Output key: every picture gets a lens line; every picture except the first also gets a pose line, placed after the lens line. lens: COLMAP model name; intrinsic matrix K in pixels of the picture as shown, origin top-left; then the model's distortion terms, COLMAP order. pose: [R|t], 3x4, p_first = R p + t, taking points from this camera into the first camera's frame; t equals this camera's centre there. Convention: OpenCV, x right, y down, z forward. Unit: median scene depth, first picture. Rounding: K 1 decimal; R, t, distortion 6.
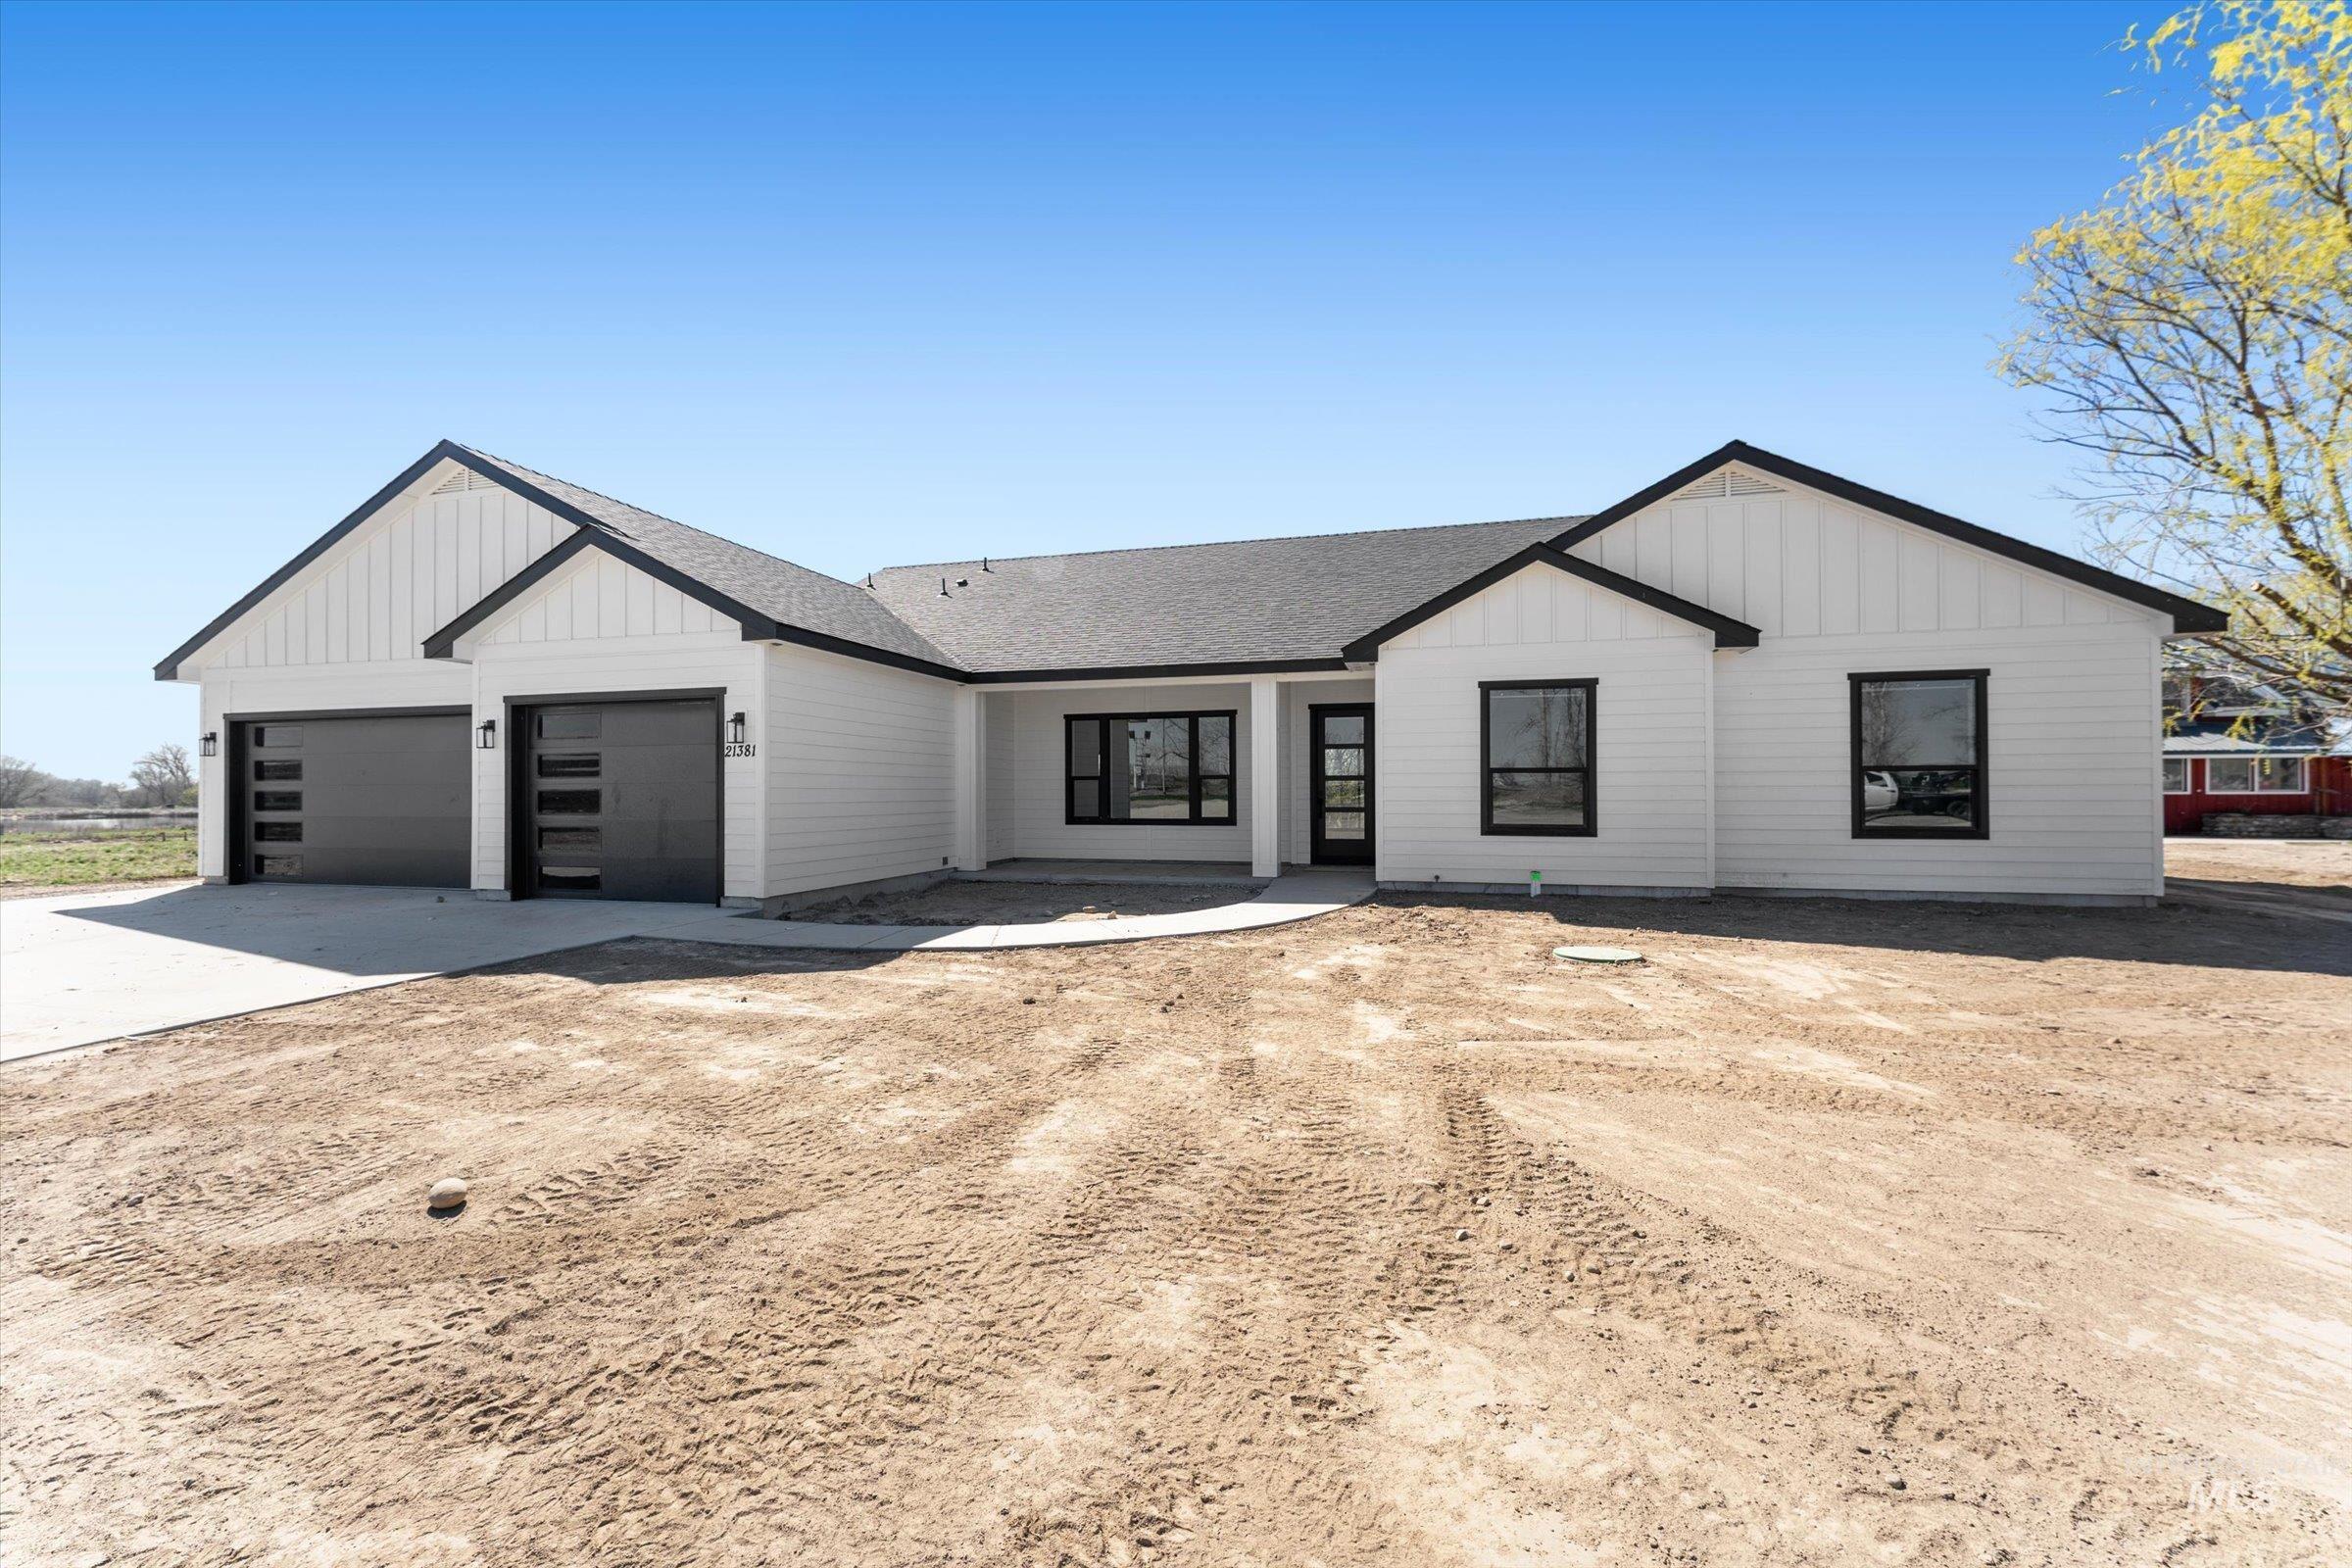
lens RADIAL K [[957.8, 0, 1185.3], [0, 957.8, 796.8], [0, 0, 1]] dist [0.002402, -0.000277]
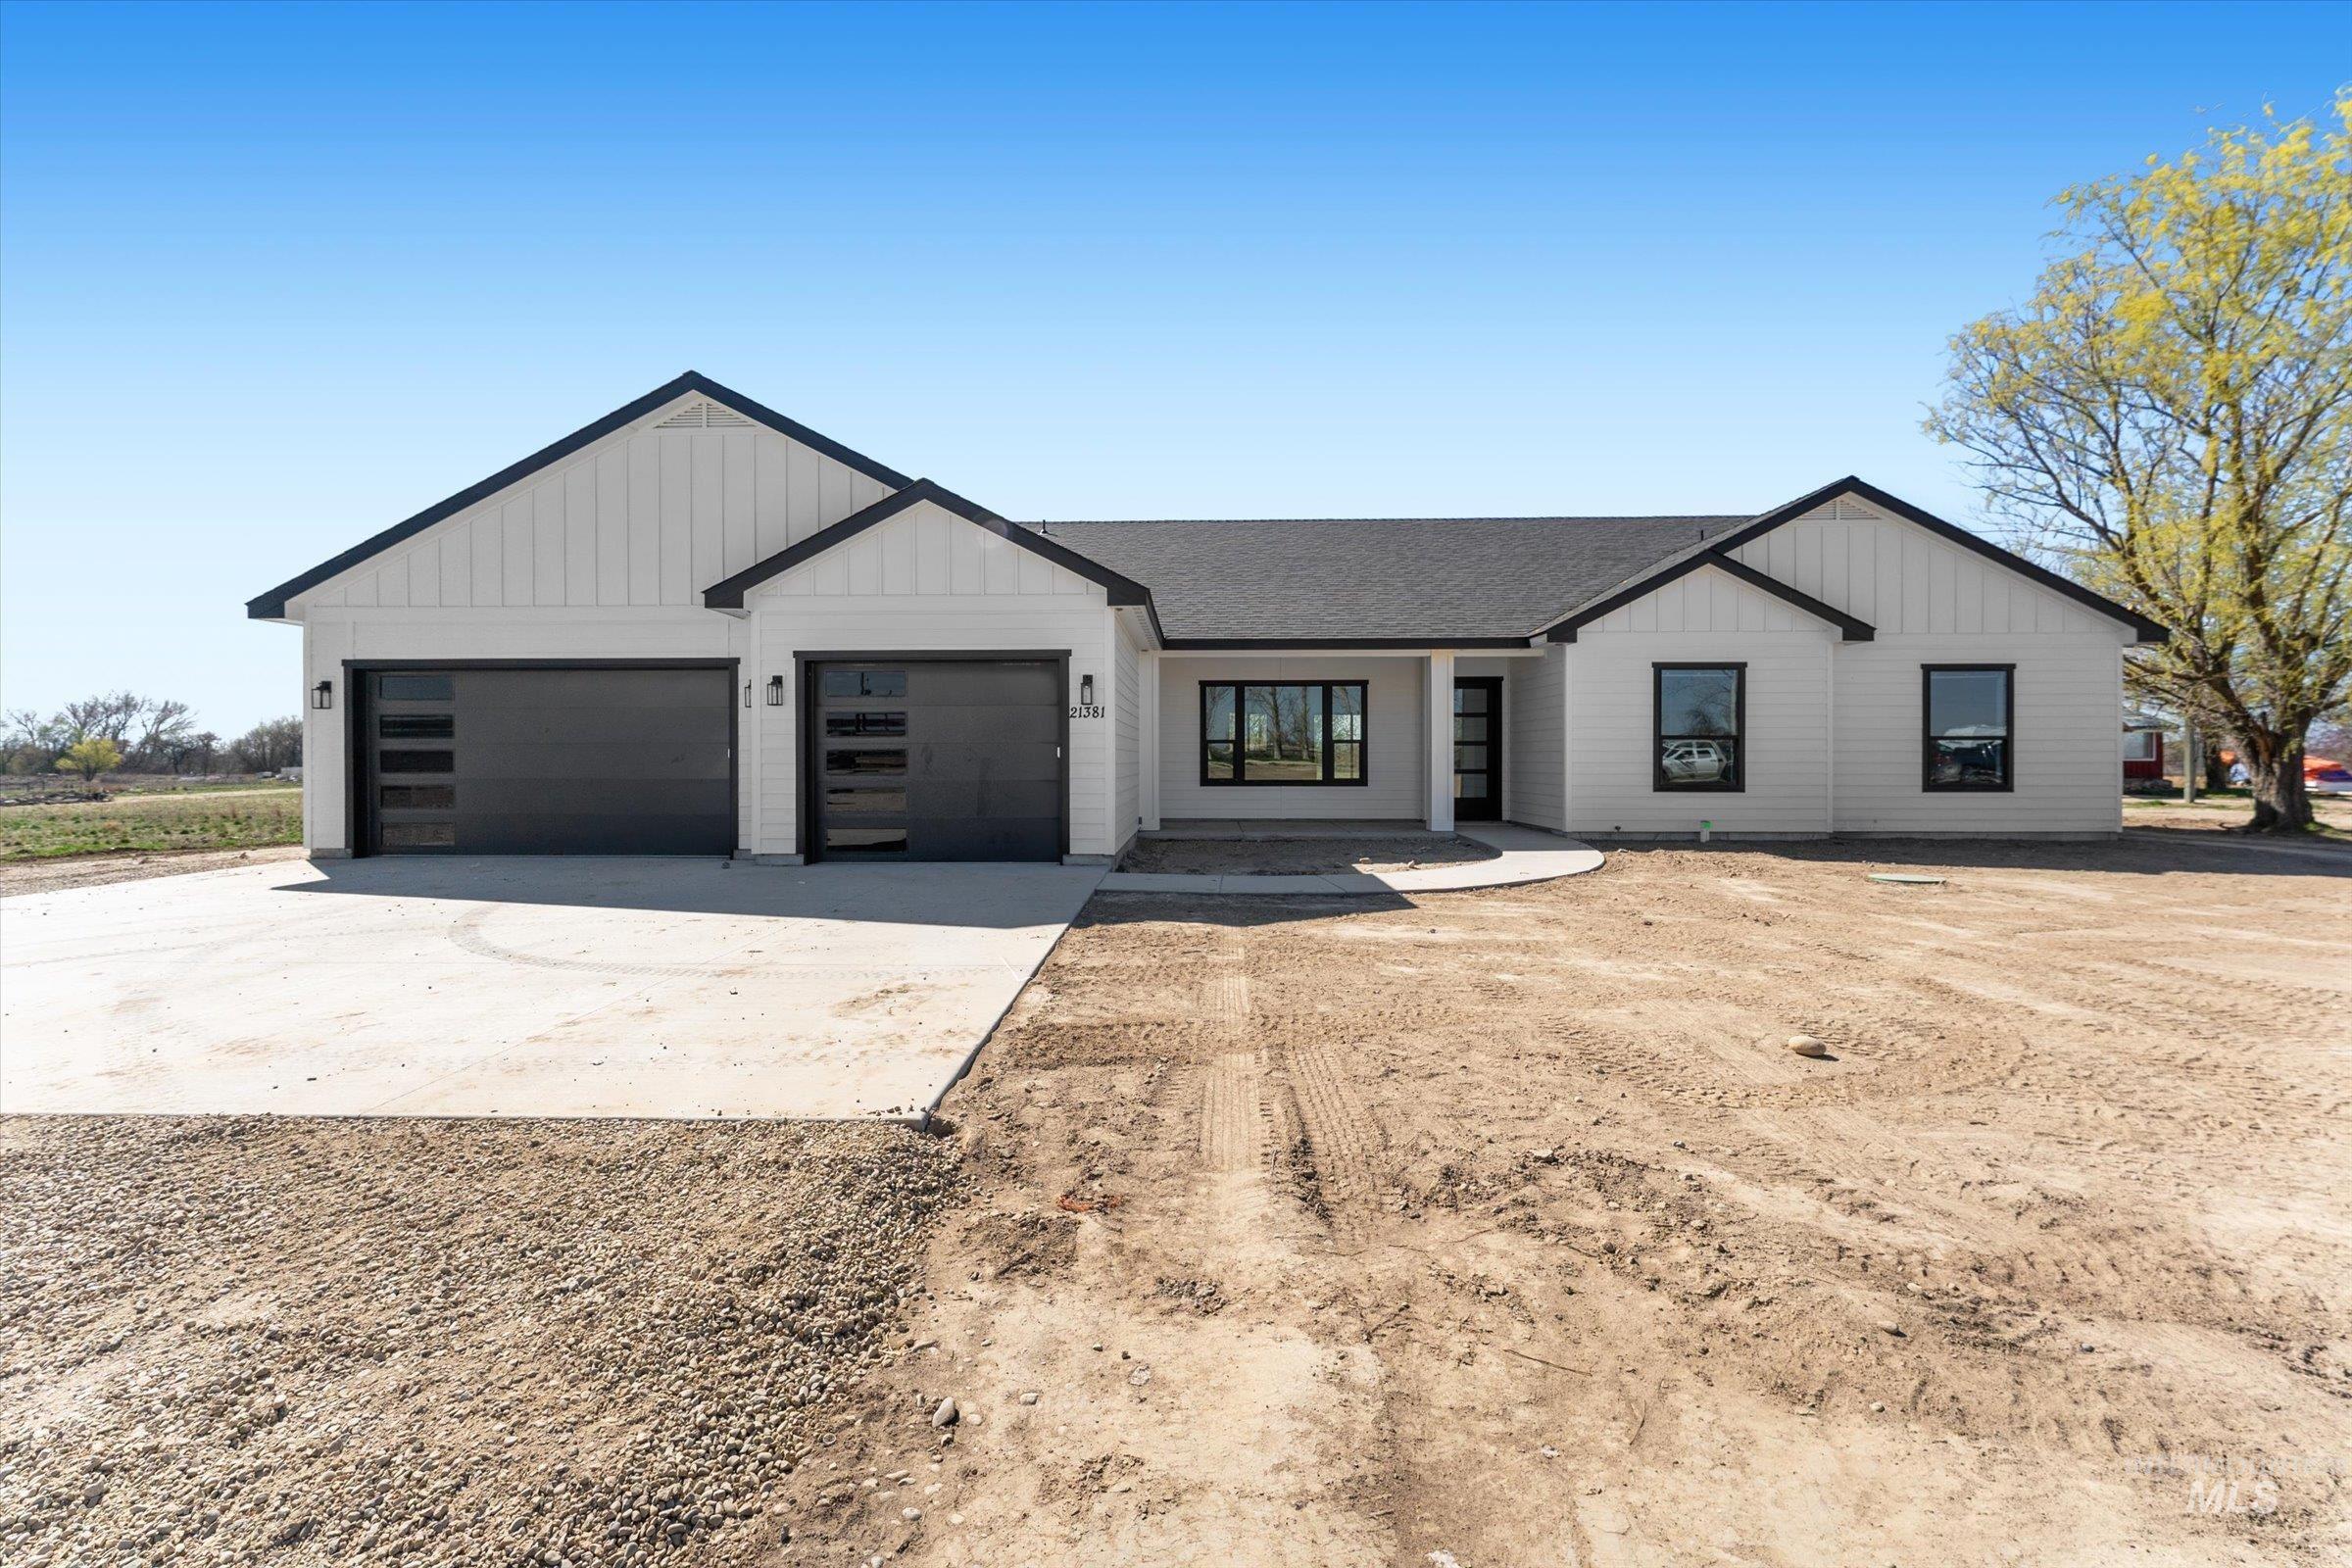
lens RADIAL K [[957.8, 0, 1185.8], [0, 957.8, 778.3], [0, 0, 1]] dist [0.002402, -0.000277]
pose [[0.971988, -0.002017, 0.235022, -0.543090], [-0.001698, 0.999877, 0.015606, 0.006163], [-0.235025, -0.015568, 0.971865, -0.021512]]
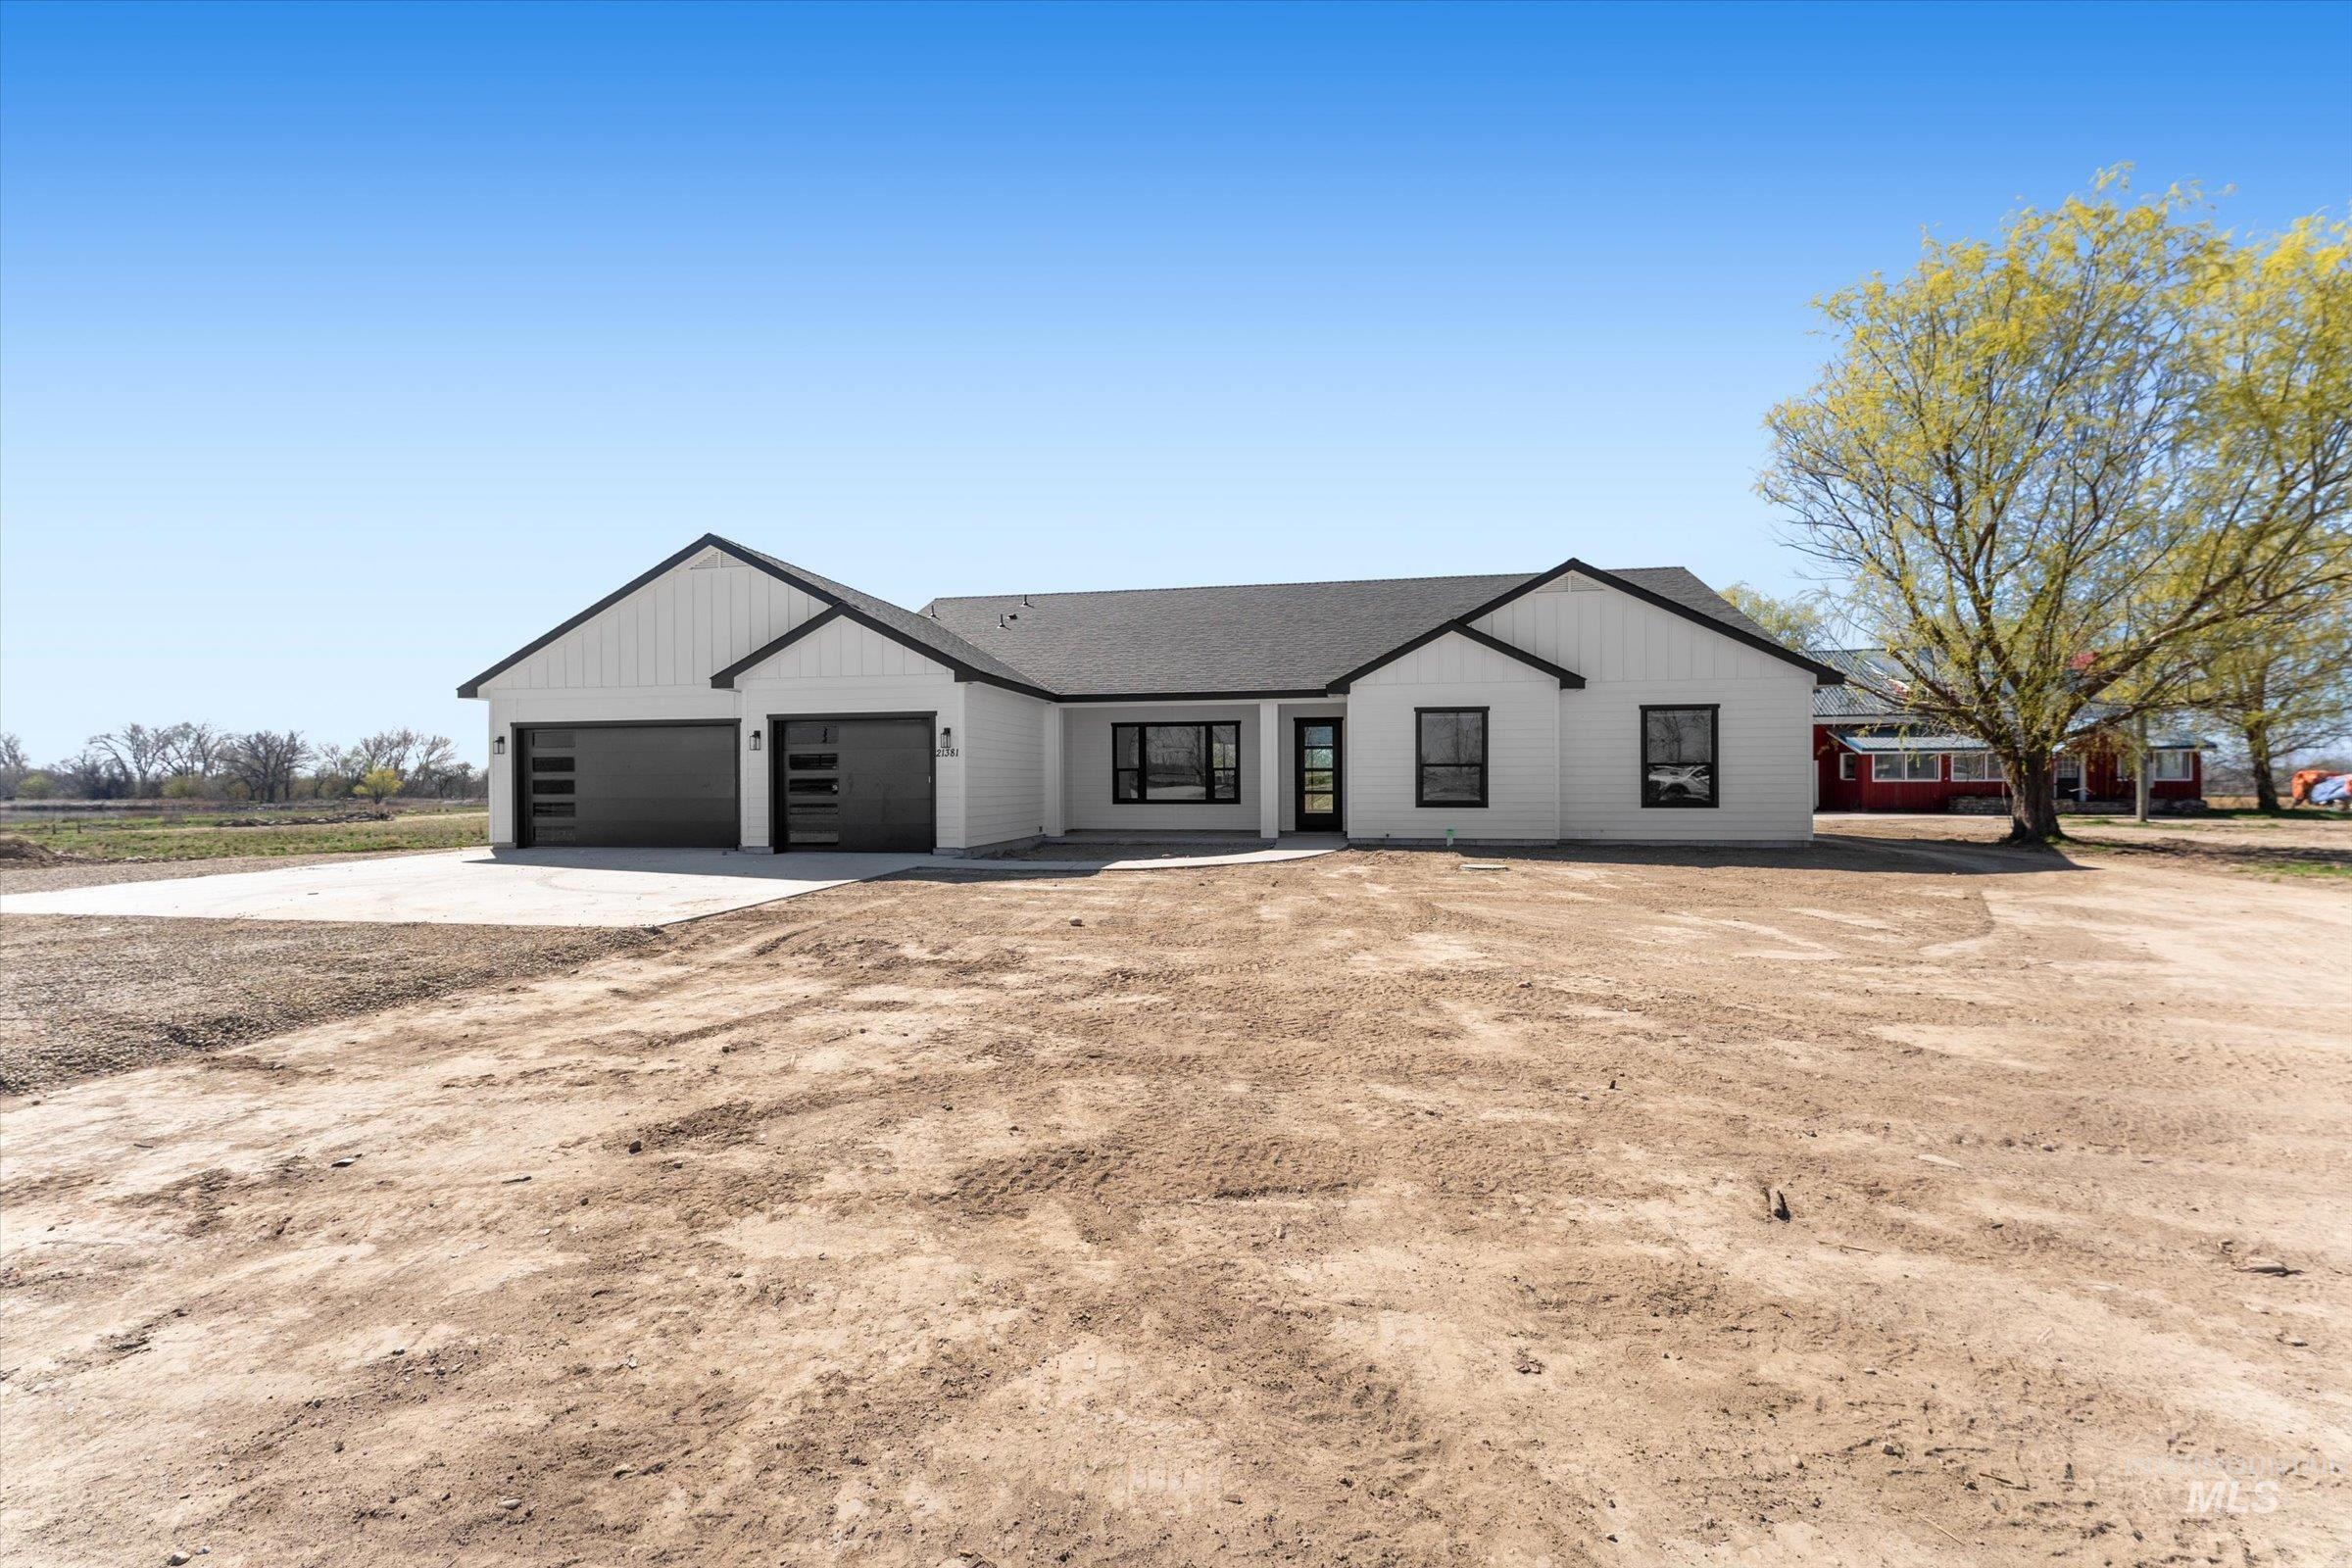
lens RADIAL K [[957.8, 0, 1189.1], [0, 957.8, 802.0], [0, 0, 1]] dist [0.002402, -0.000277]
pose [[0.996167, -0.002744, 0.087426, -0.191119], [0.001336, 0.999869, 0.016156, 0.006129], [-0.087459, -0.015977, 0.996040, -0.508454]]
